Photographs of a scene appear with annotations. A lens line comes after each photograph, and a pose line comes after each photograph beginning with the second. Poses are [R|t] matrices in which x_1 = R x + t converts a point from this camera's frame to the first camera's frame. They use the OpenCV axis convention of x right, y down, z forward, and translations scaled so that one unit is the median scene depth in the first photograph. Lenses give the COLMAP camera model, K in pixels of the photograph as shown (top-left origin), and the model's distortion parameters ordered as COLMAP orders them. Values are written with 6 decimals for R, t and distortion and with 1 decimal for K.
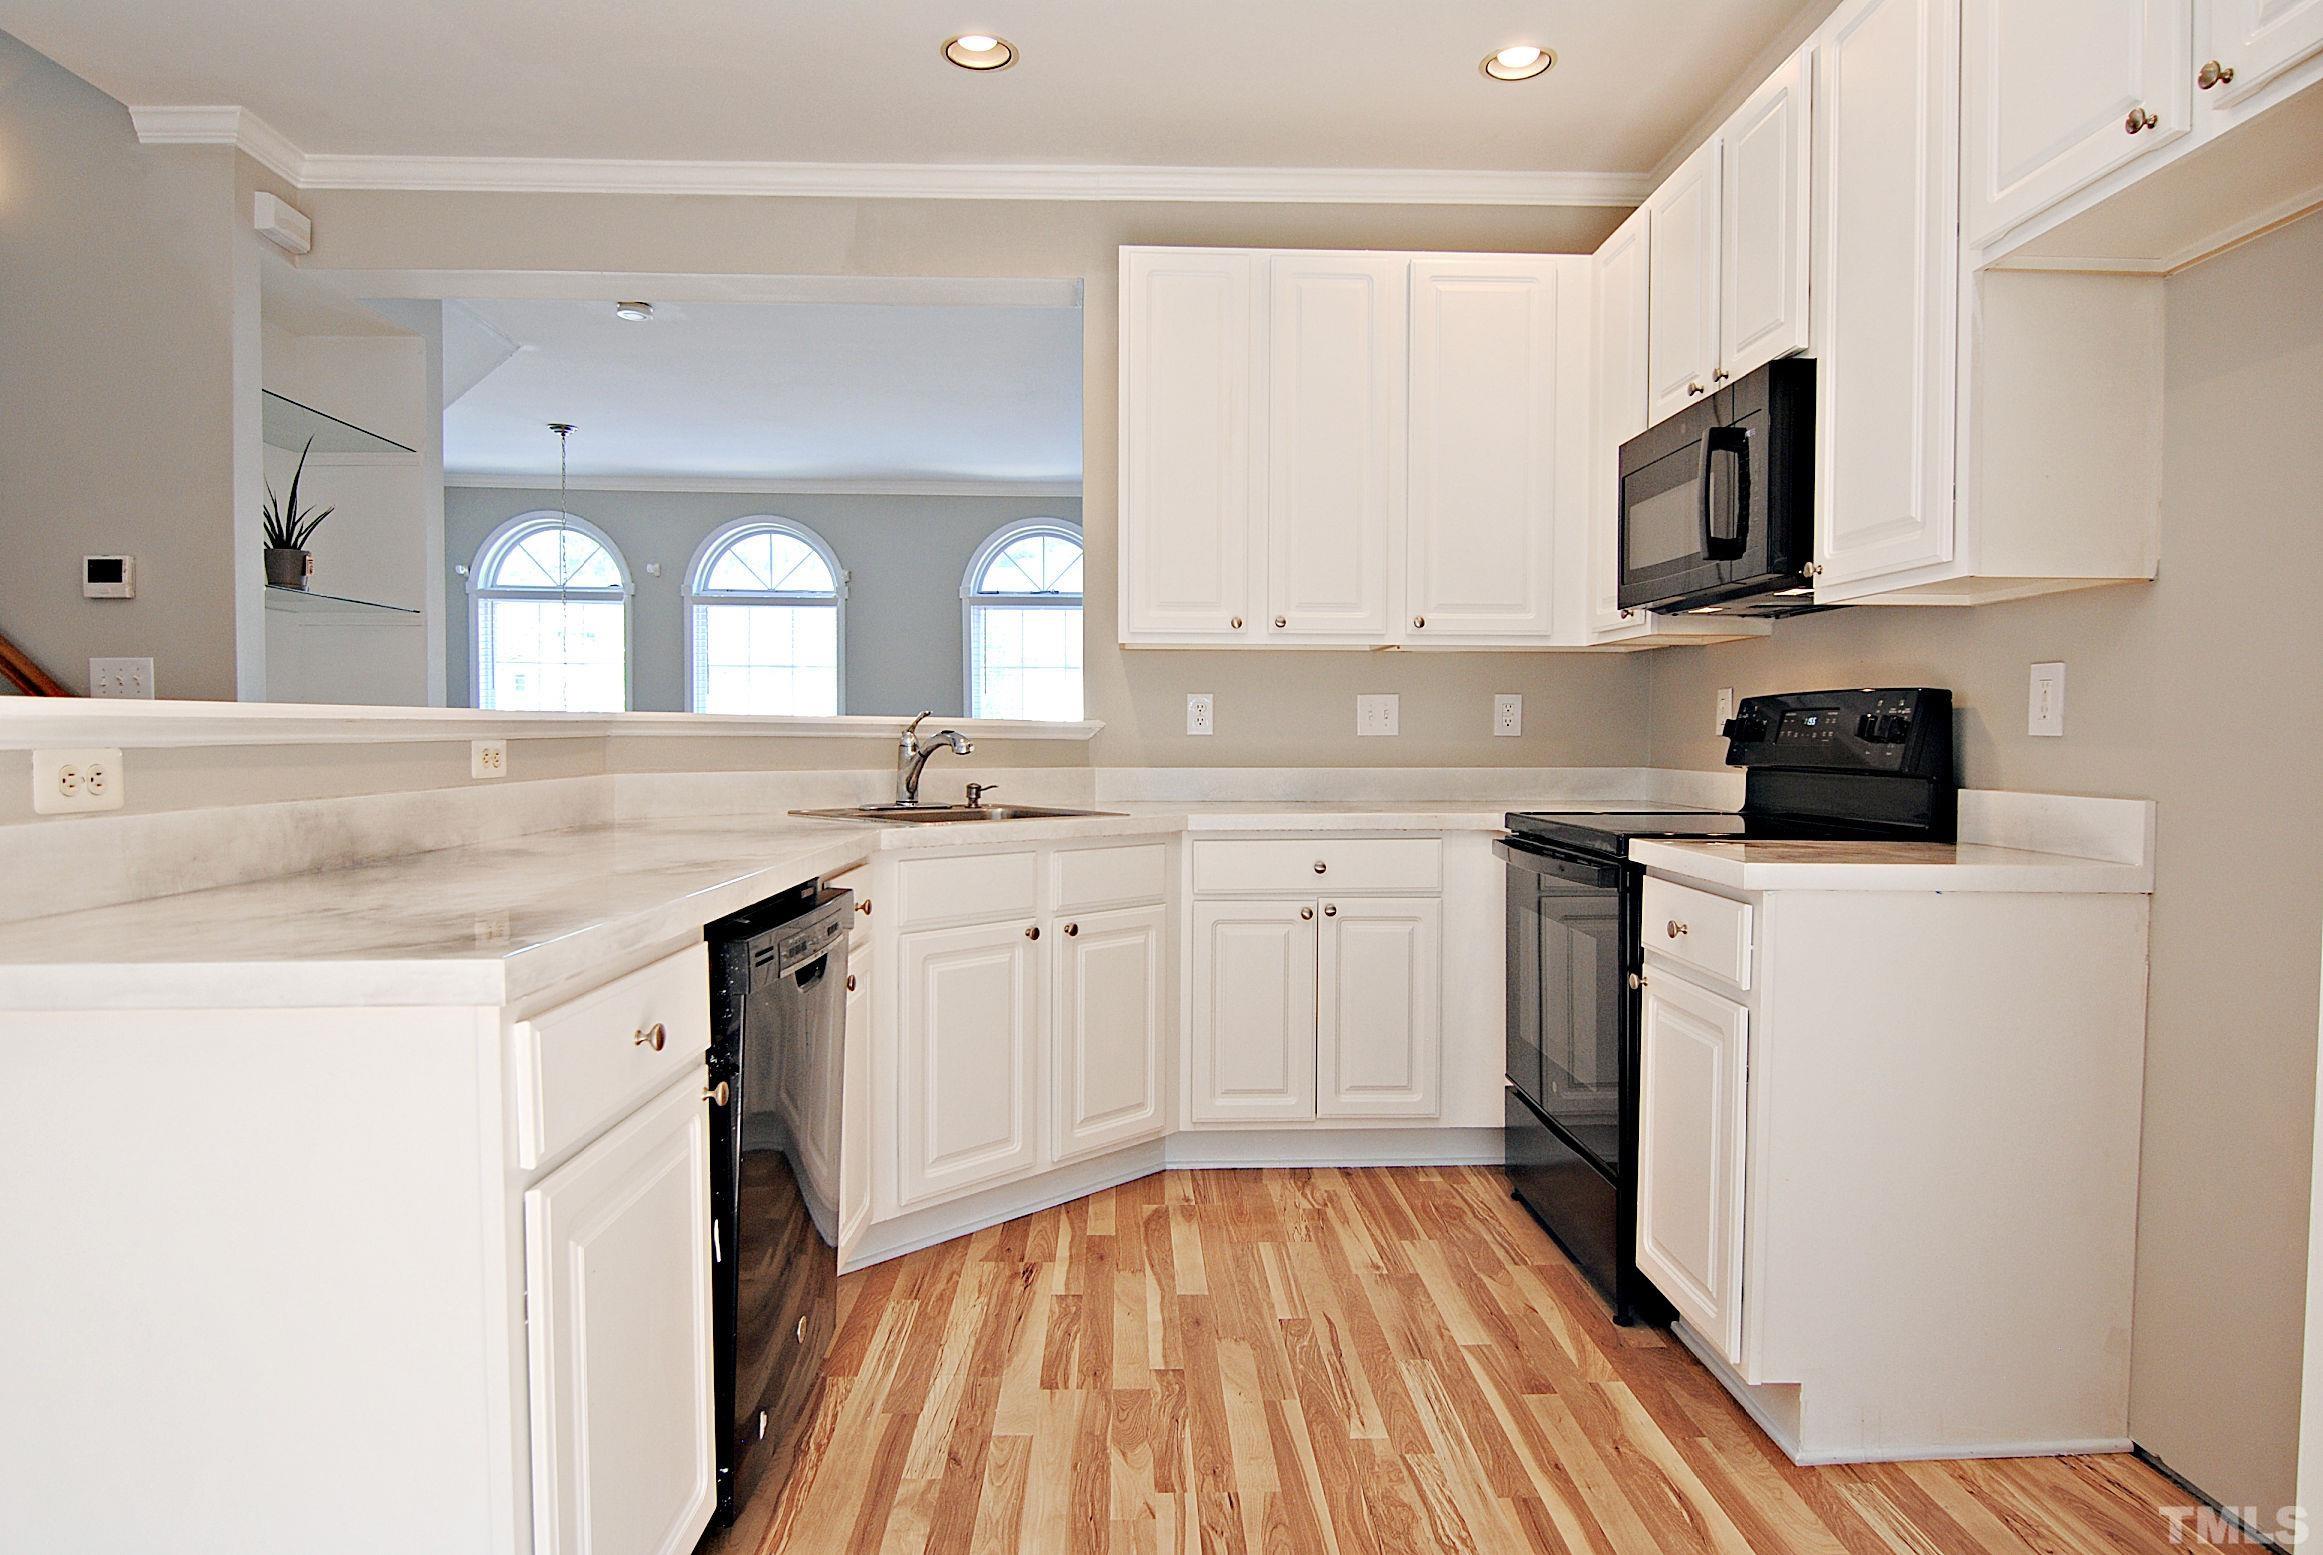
lens RADIAL K [[1323.4, 0, 1173.1], [0, 1323.4, 773.8], [0, 0, 1]] dist [-0.018402, -0.000169]
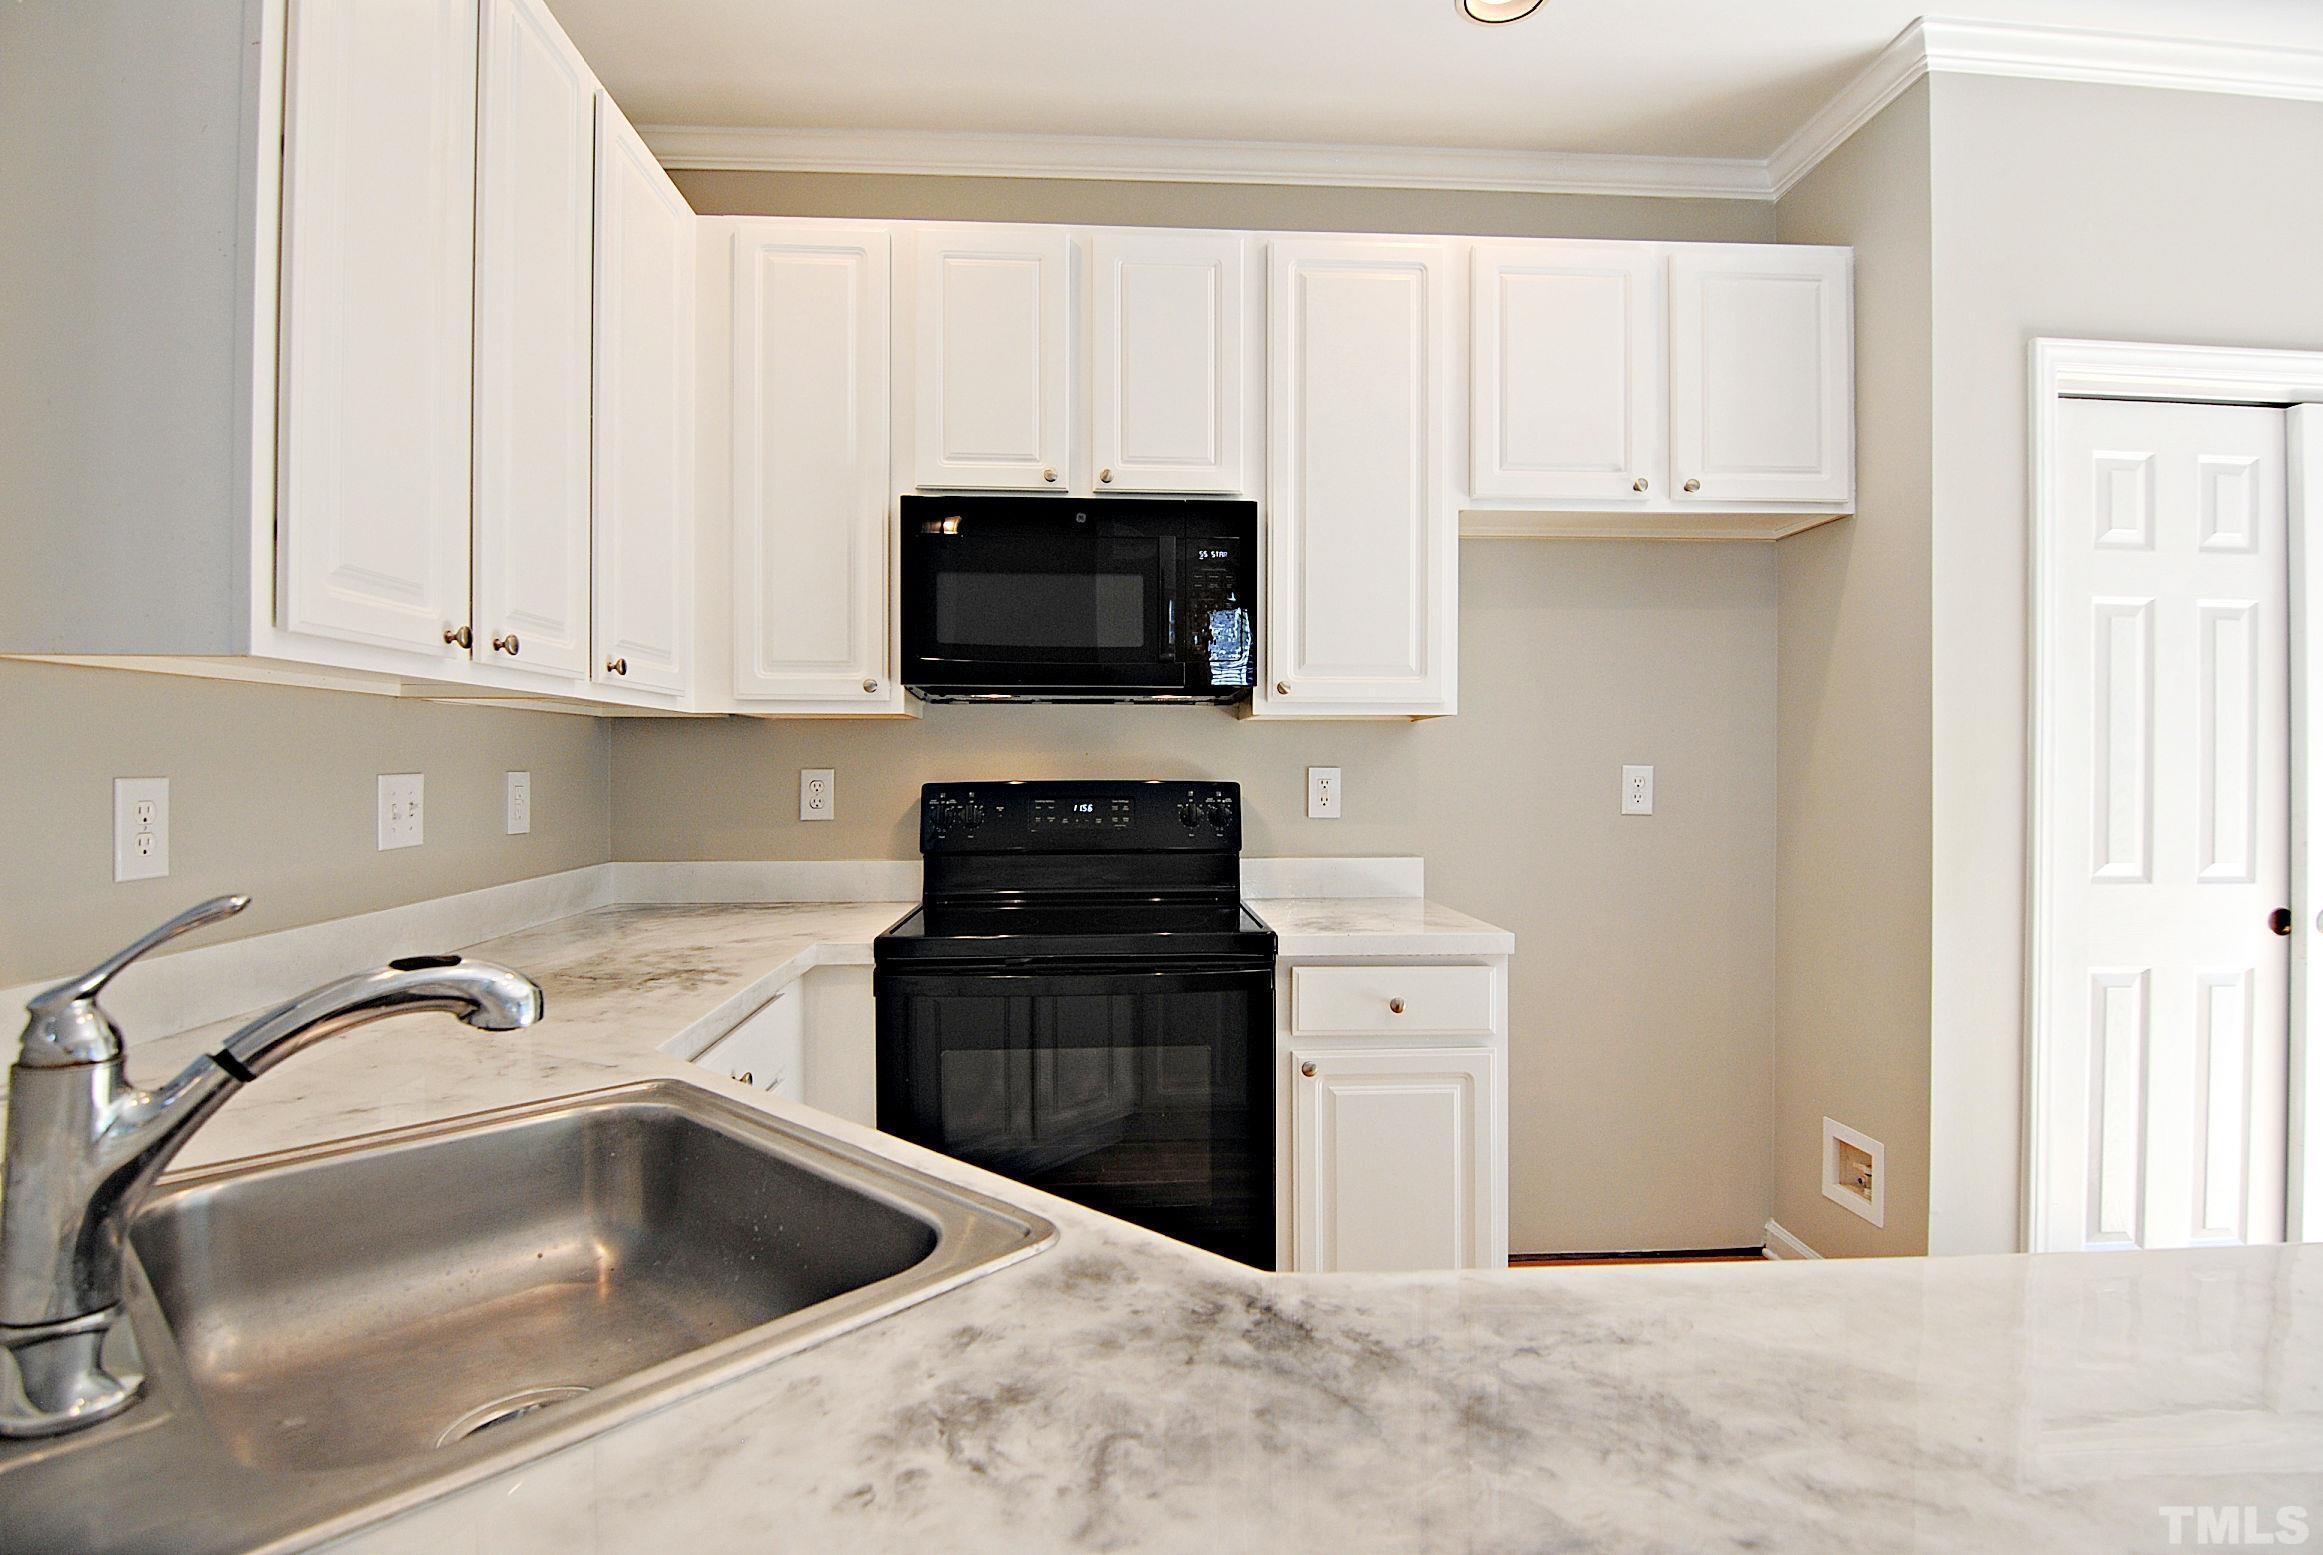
lens RADIAL K [[1135.5, 0, 1163.4], [0, 1135.5, 768.3], [0, 0, 1]] dist [-0.000917, -0.000088]
pose [[-0.019844, -0.006000, 0.999785, -0.420135], [0.030666, 0.999508, 0.006607, -0.070259], [-0.999333, 0.030791, -0.019650, 0.865272]]
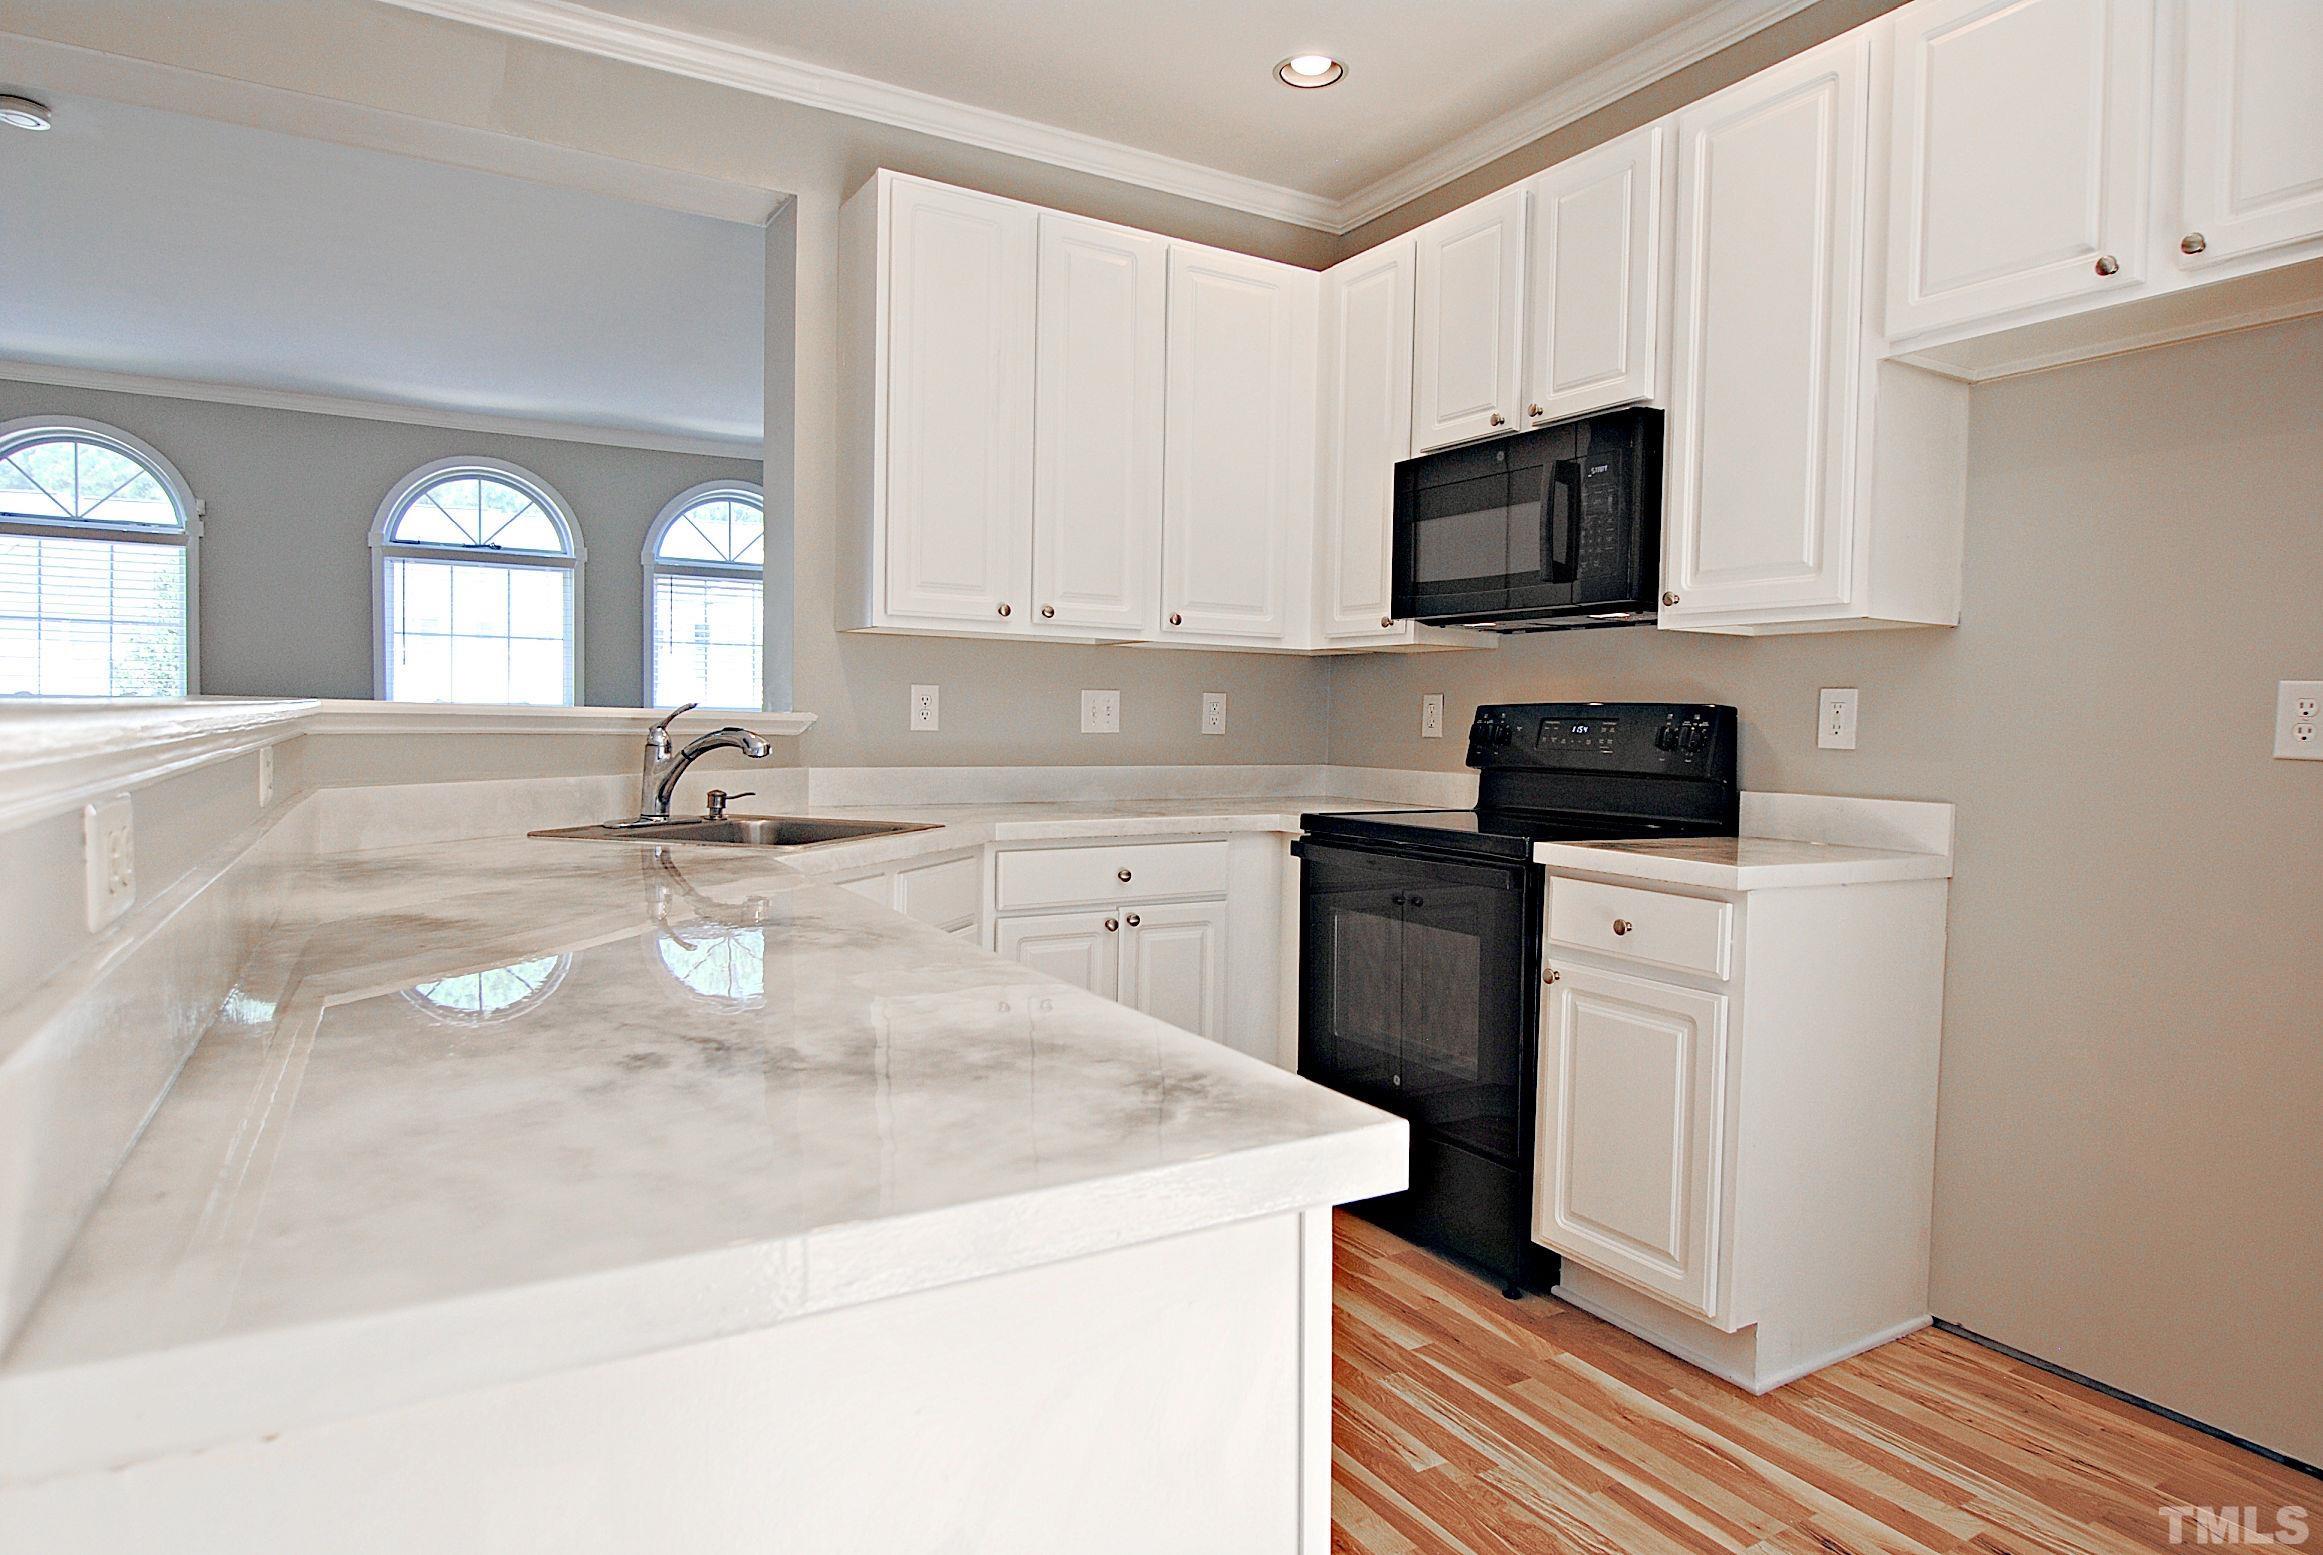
lens RADIAL K [[1323.4, 0, 1165.9], [0, 1323.4, 775.3], [0, 0, 1]] dist [-0.018402, -0.000169]
pose [[0.880259, -0.007198, 0.474439, -0.328319], [-0.000671, 0.999865, 0.016415, -0.017395], [-0.474493, -0.014767, 0.880136, 0.162093]]
